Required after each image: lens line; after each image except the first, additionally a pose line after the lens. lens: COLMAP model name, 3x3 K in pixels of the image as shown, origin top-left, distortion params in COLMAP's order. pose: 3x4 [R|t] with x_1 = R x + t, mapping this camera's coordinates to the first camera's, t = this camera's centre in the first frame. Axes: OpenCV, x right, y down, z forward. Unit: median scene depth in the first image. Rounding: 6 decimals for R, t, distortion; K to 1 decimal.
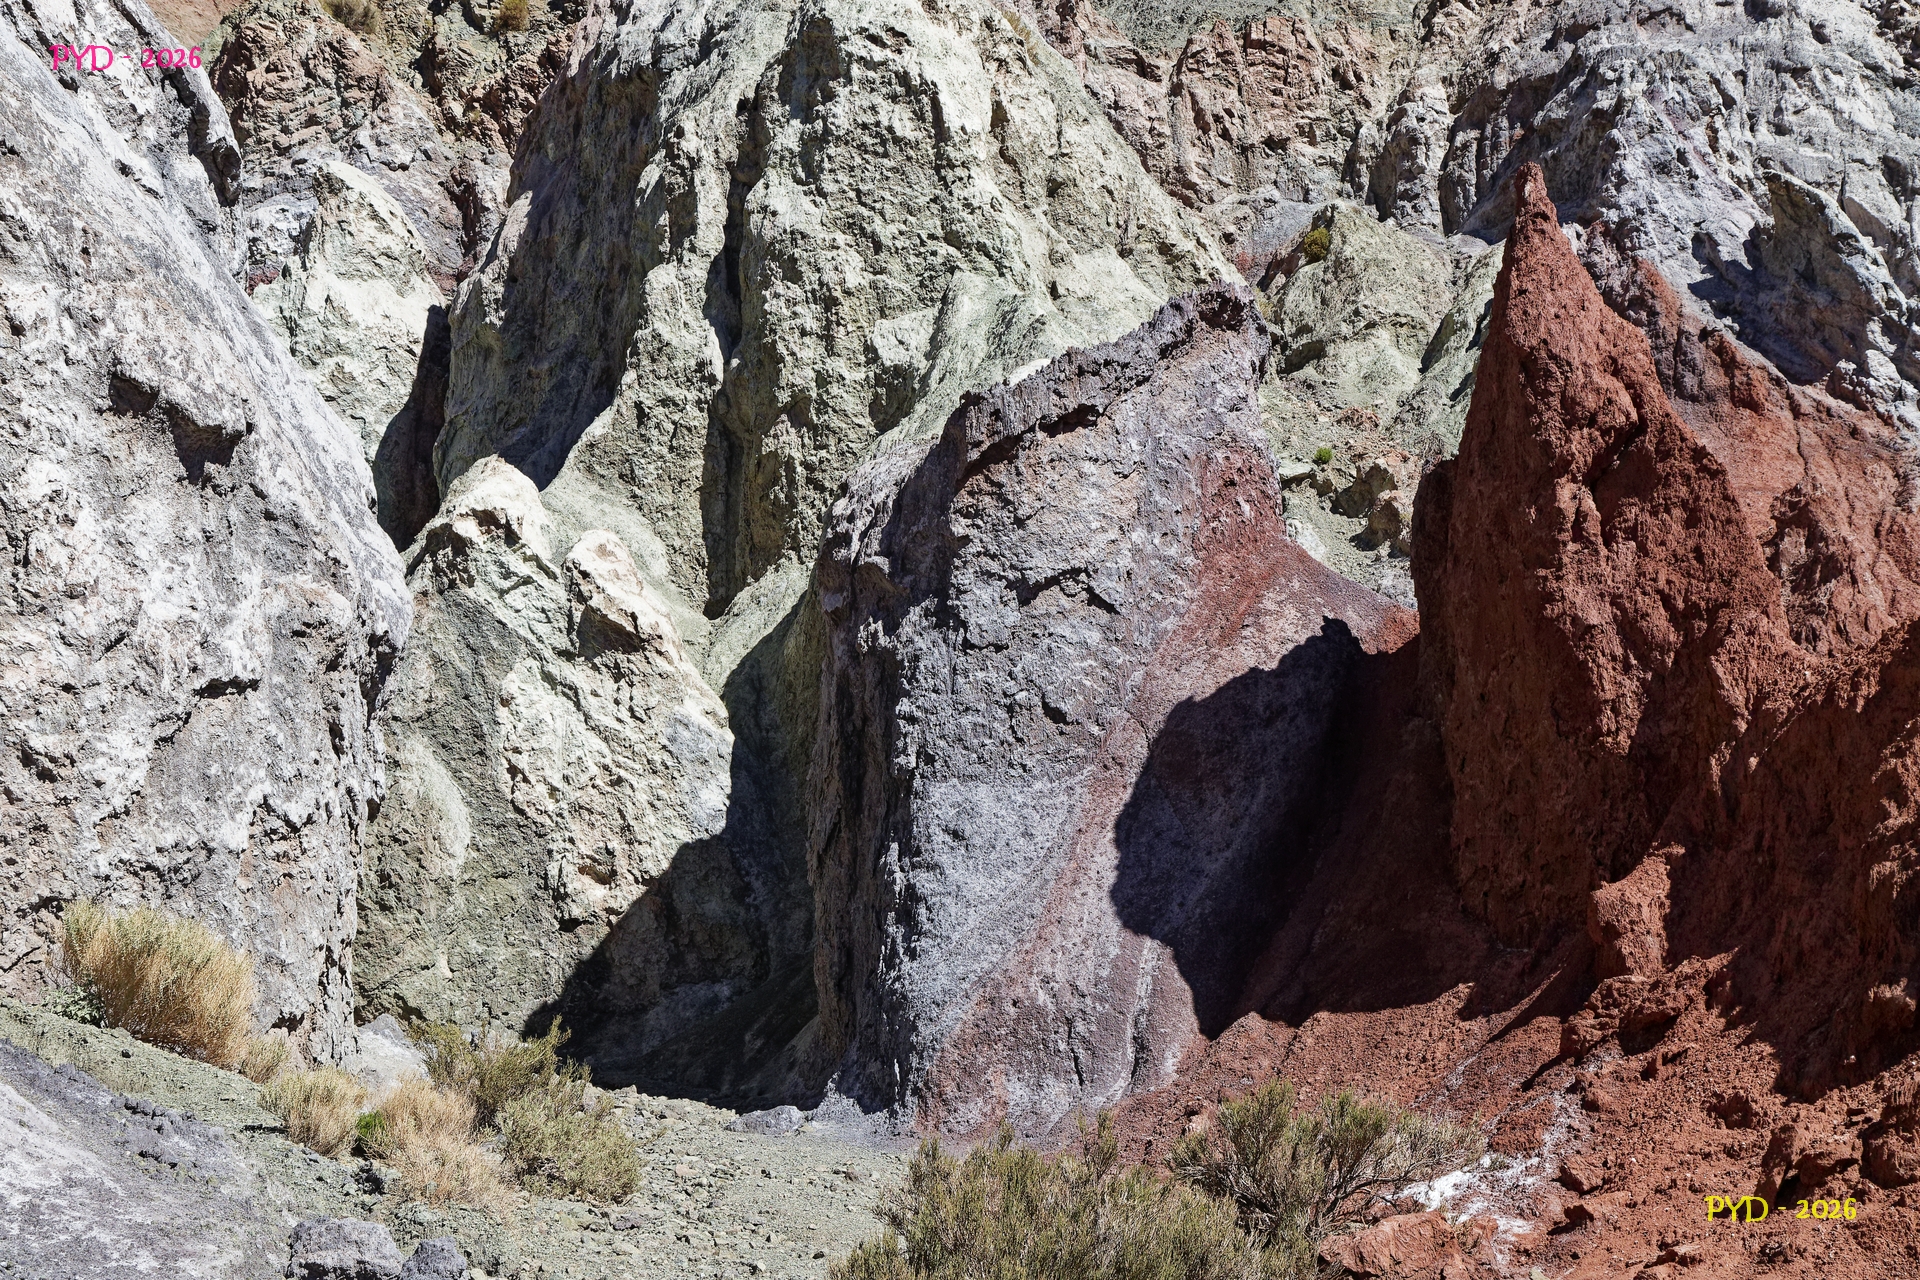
lens RADIAL K [[2676.8, 0, 938.4], [0, 2676.8, 671.9], [0, 0, 1]] dist [0.035753, -0.000709]
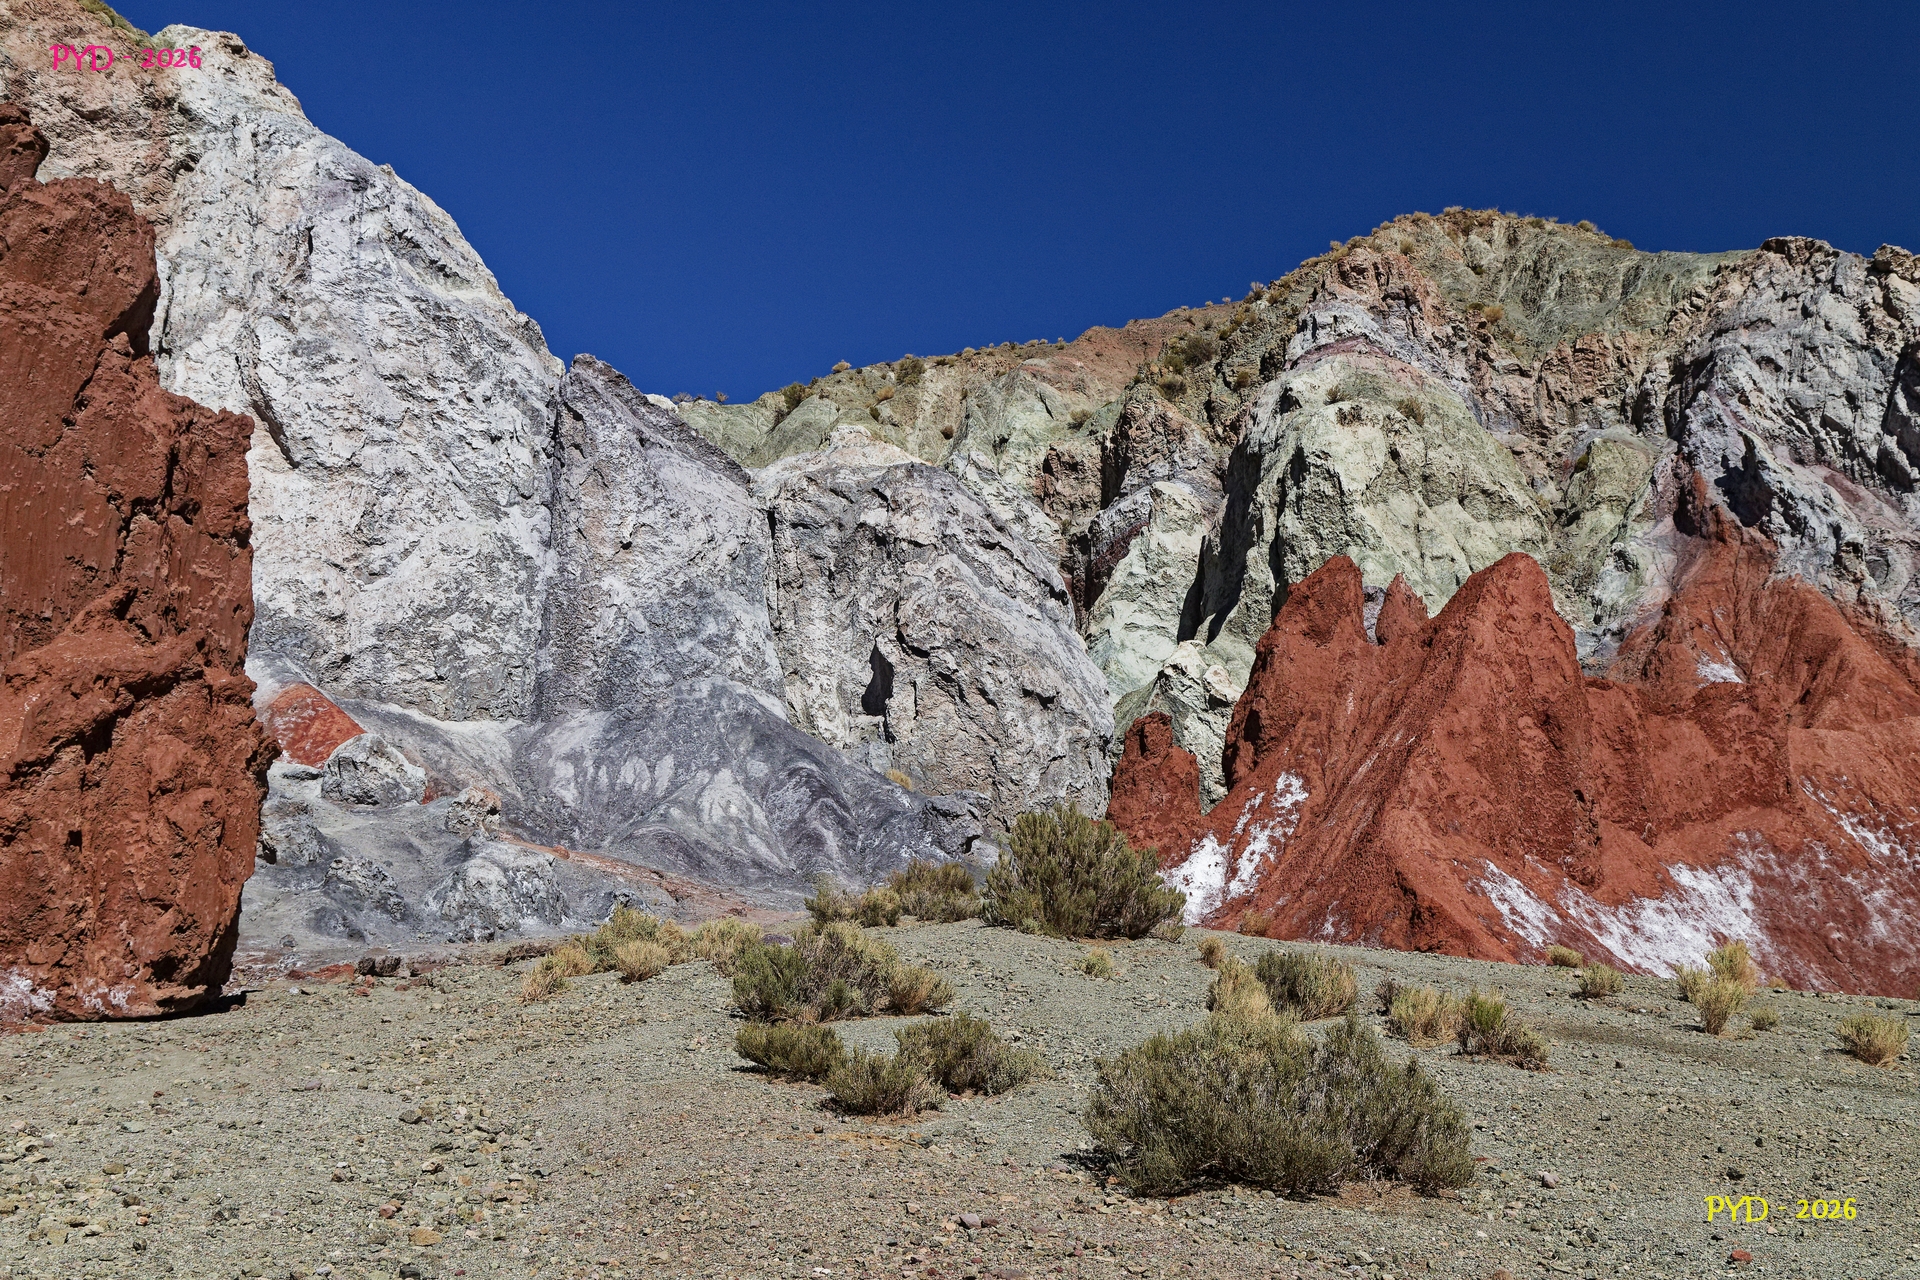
lens RADIAL K [[2132.2, 0, 950.3], [0, 2132.2, 673.9], [0, 0, 1]] dist [-0.008169, 0.039041]
pose [[0.904346, -0.092299, -0.416700, 0.457992], [0.112519, 0.993356, 0.024167, -0.104571], [0.411700, -0.068742, 0.908723, -0.970881]]
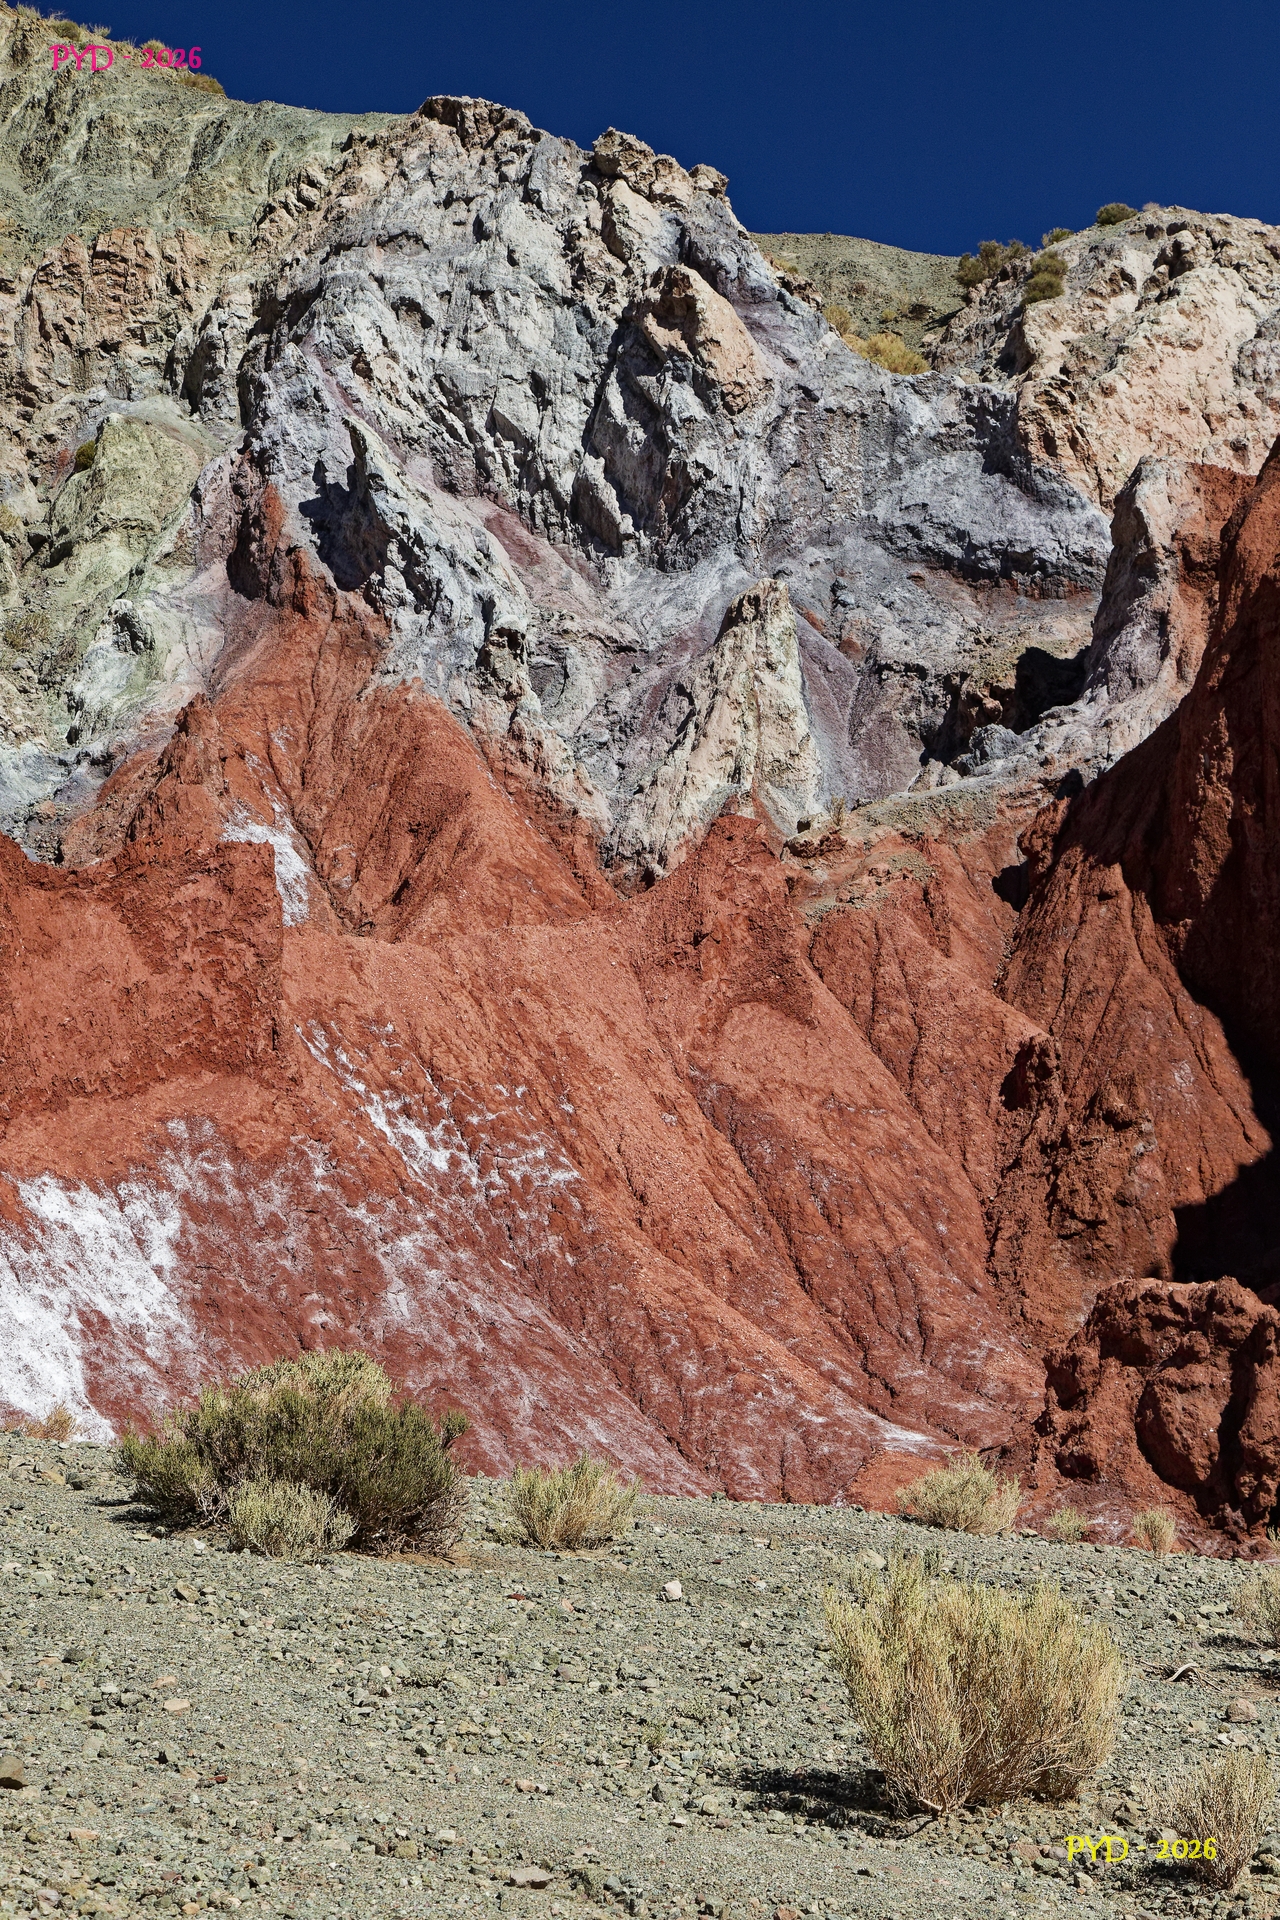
lens RADIAL K [[3648.2, 0, 677.2], [0, 3648.2, 966.5], [0, 0, 1]] dist [0.037842, -0.034524]
pose [[0.999158, -0.033096, -0.024266, 0.523235], [0.035002, 0.995945, 0.082879, -0.067861], [0.021425, -0.083658, 0.996264, -0.777502]]
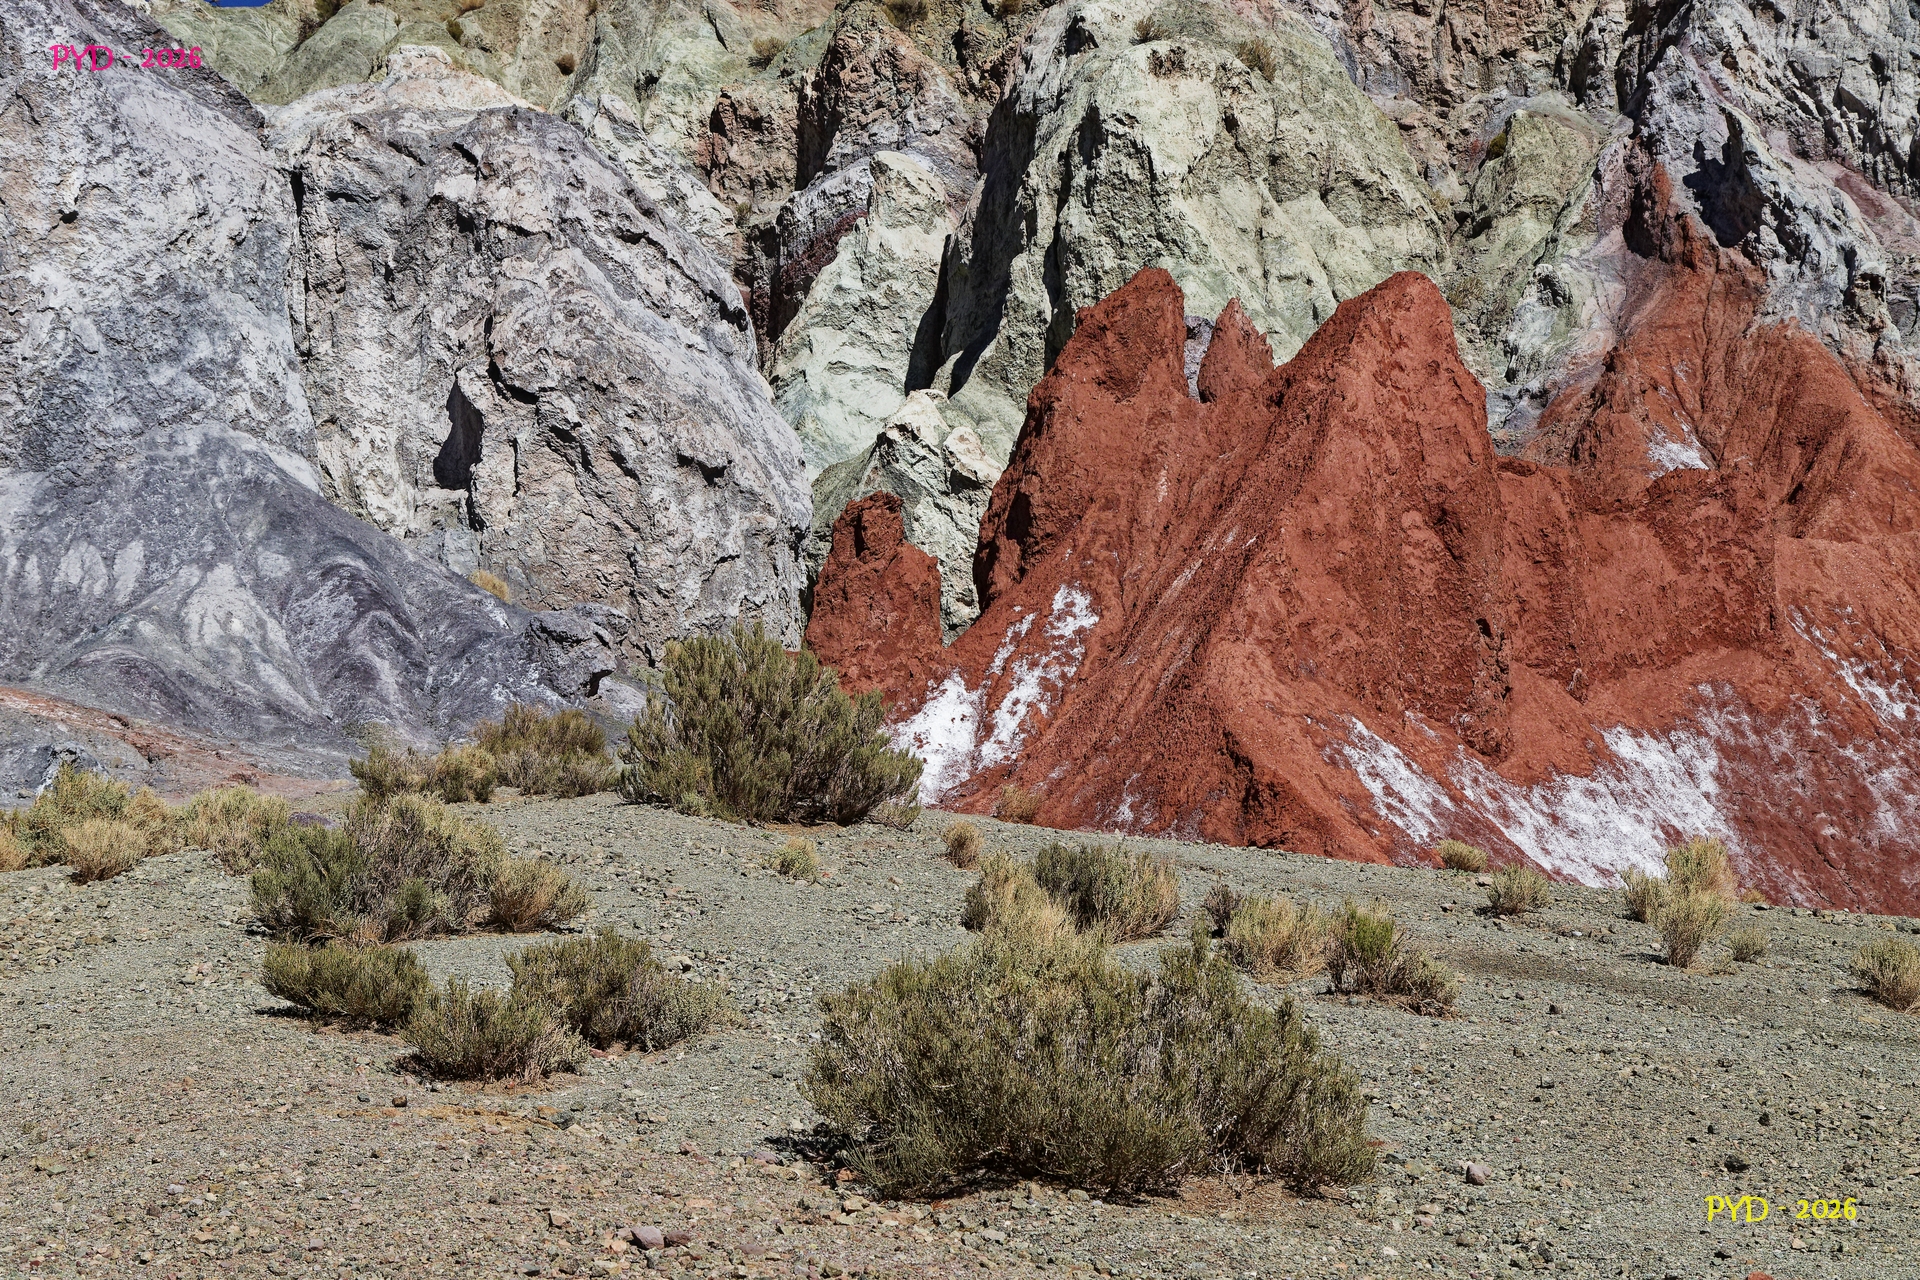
lens RADIAL K [[3141.7, 0, 956.2], [0, 3141.7, 700.1], [0, 0, 1]] dist [0.024891, 0.021306]
pose [[0.951329, -0.042997, -0.305164, 0.450465], [0.082933, 0.989409, 0.119130, -0.103102], [0.296809, -0.138639, 0.944819, -0.965735]]
